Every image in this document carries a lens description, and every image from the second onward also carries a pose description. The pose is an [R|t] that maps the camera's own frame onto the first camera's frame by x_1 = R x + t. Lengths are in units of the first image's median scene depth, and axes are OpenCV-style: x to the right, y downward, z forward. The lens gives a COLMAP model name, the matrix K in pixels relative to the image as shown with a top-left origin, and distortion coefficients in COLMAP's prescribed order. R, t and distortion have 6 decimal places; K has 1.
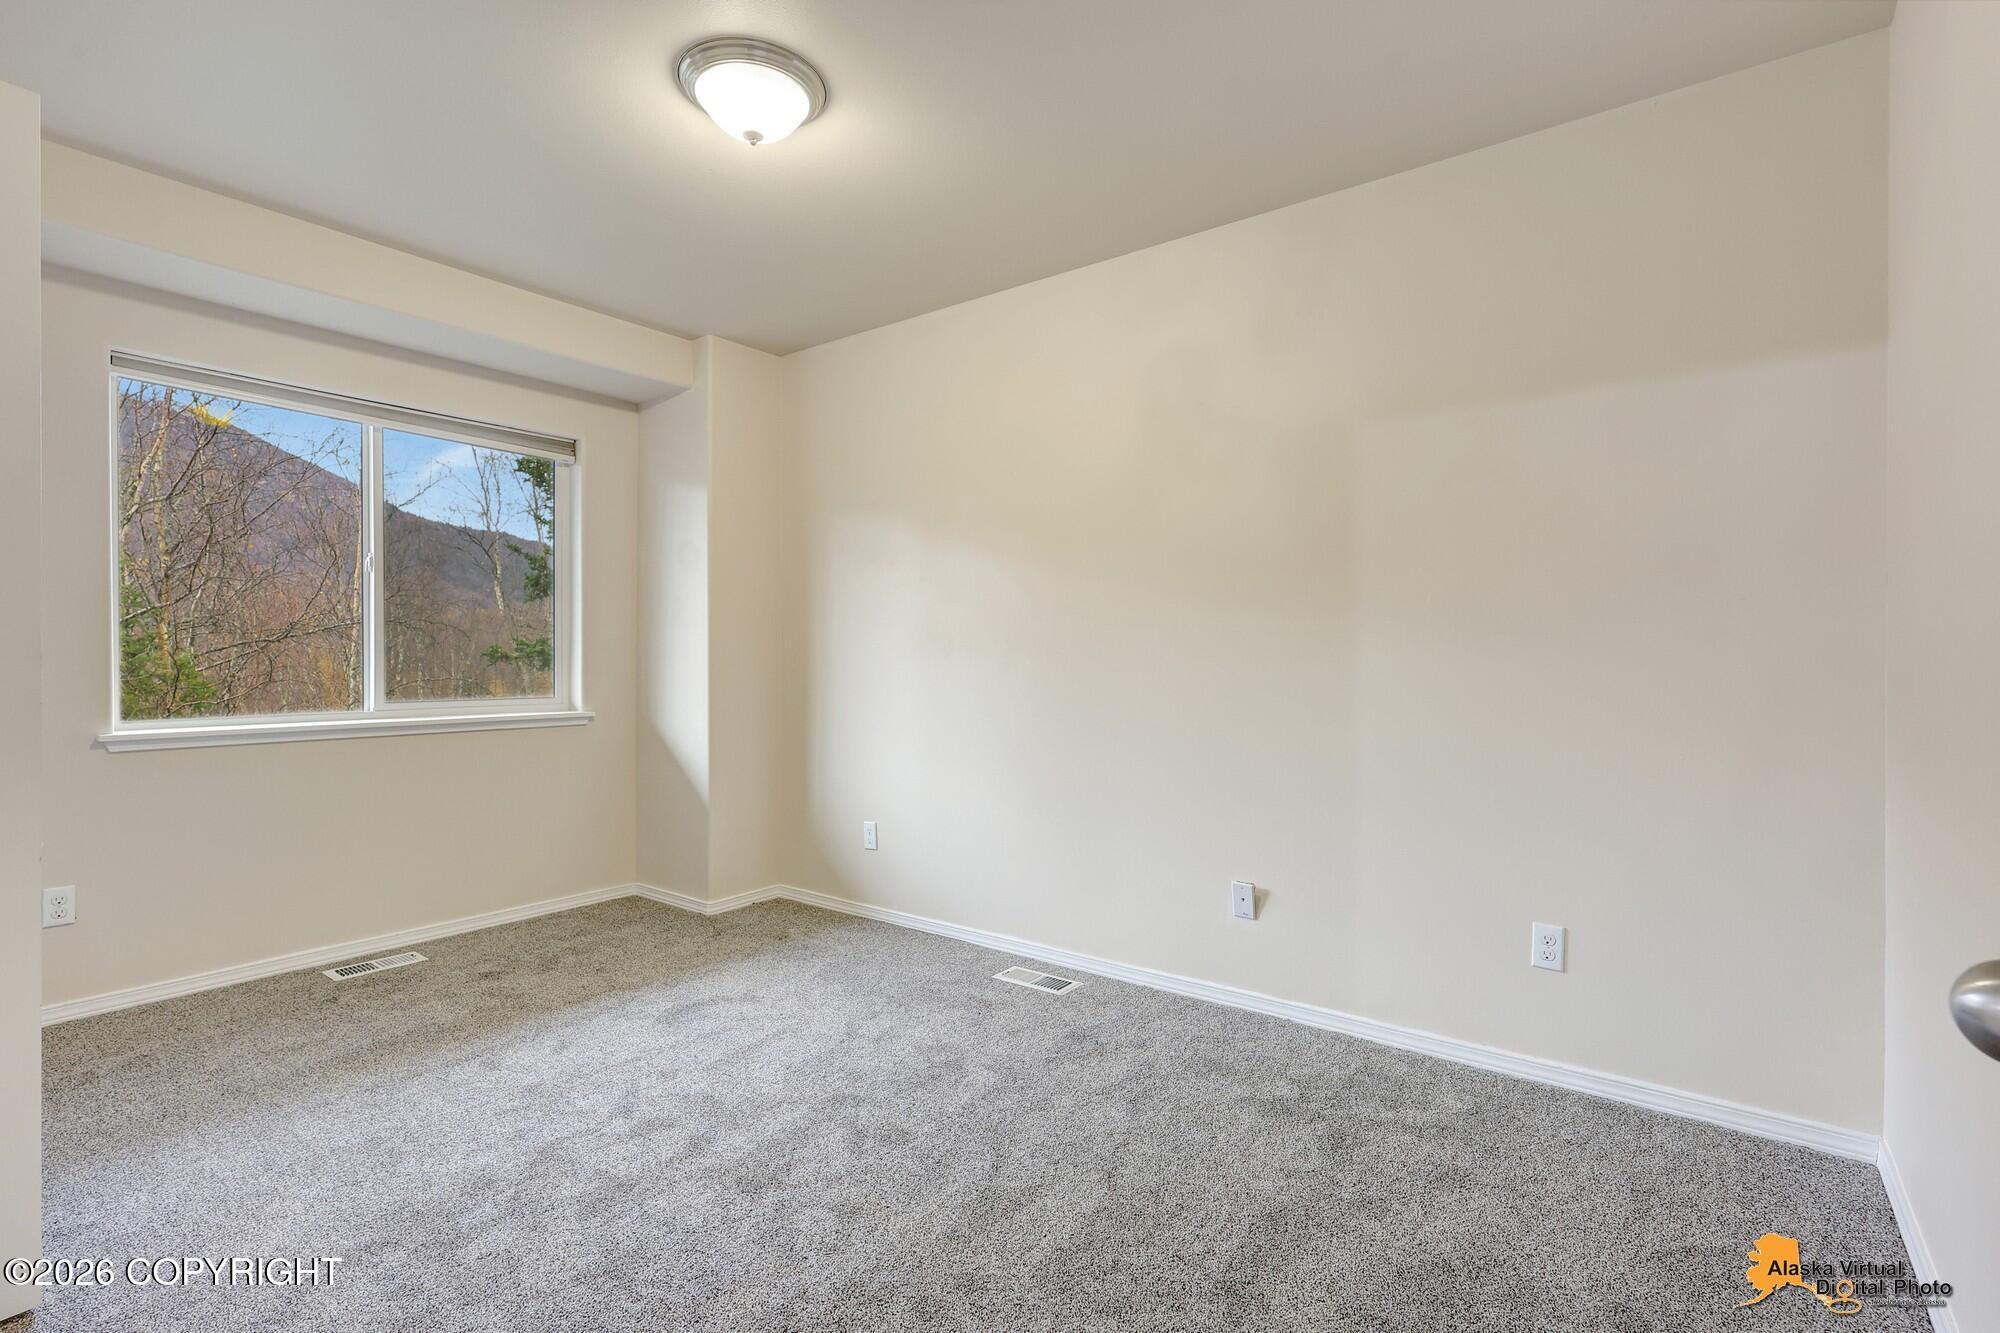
lens RADIAL K [[929.4, 0, 994.4], [0, 929.4, 646.3], [0, 0, 1]] dist [-0.001607, 0.000141]
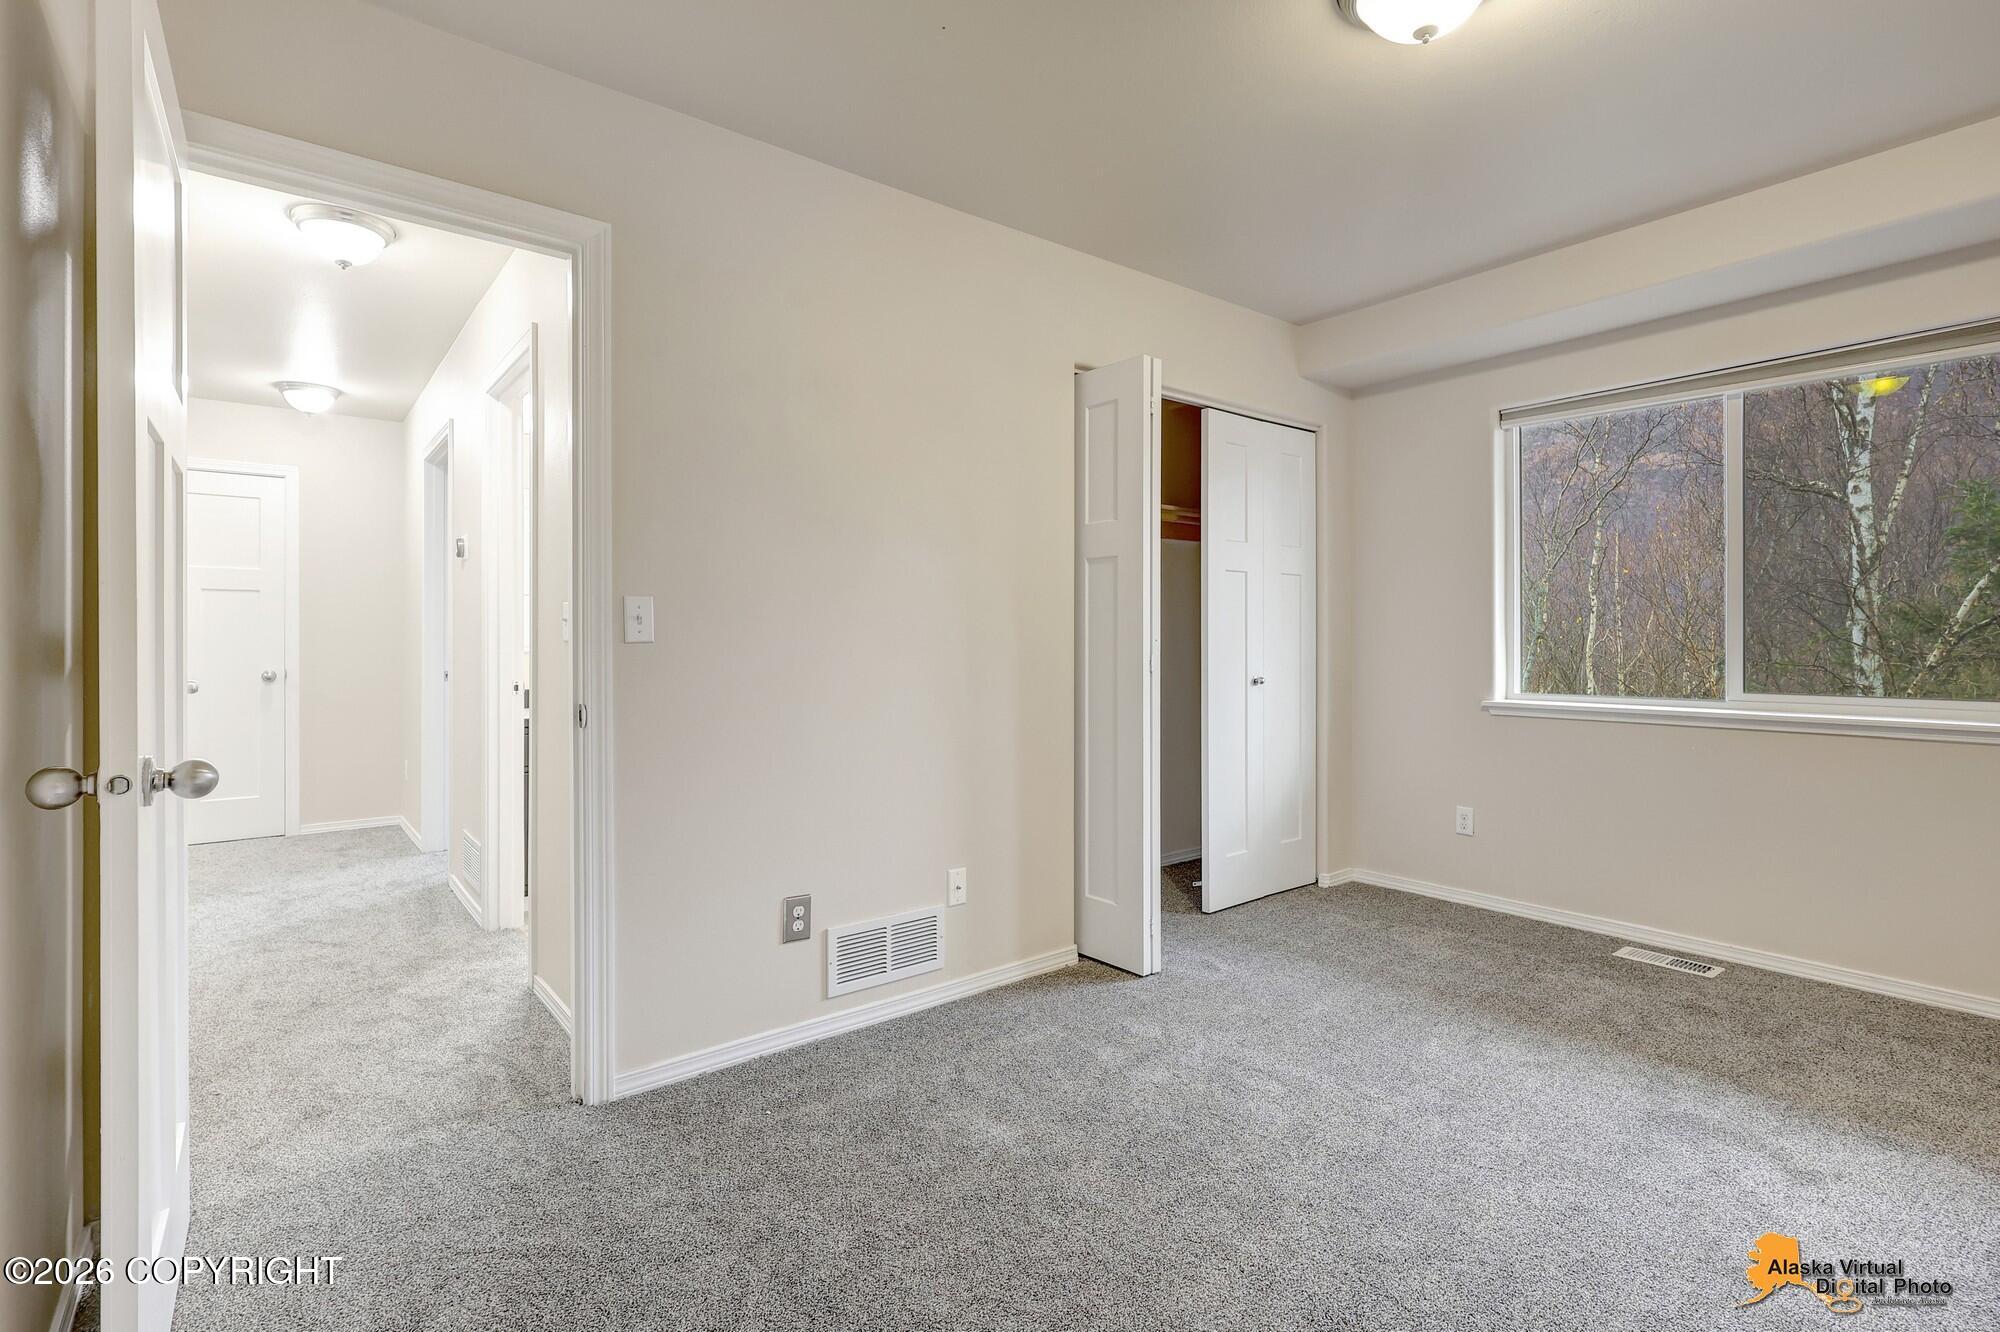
lens RADIAL K [[929.4, 0, 994.4], [0, 929.4, 645.8], [0, 0, 1]] dist [-0.001607, 0.000141]
pose [[-0.240887, 0.005452, -0.970538, 0.462614], [0.009258, 0.999952, 0.003319, 0.004415], [0.970509, -0.008186, -0.240926, 0.578702]]
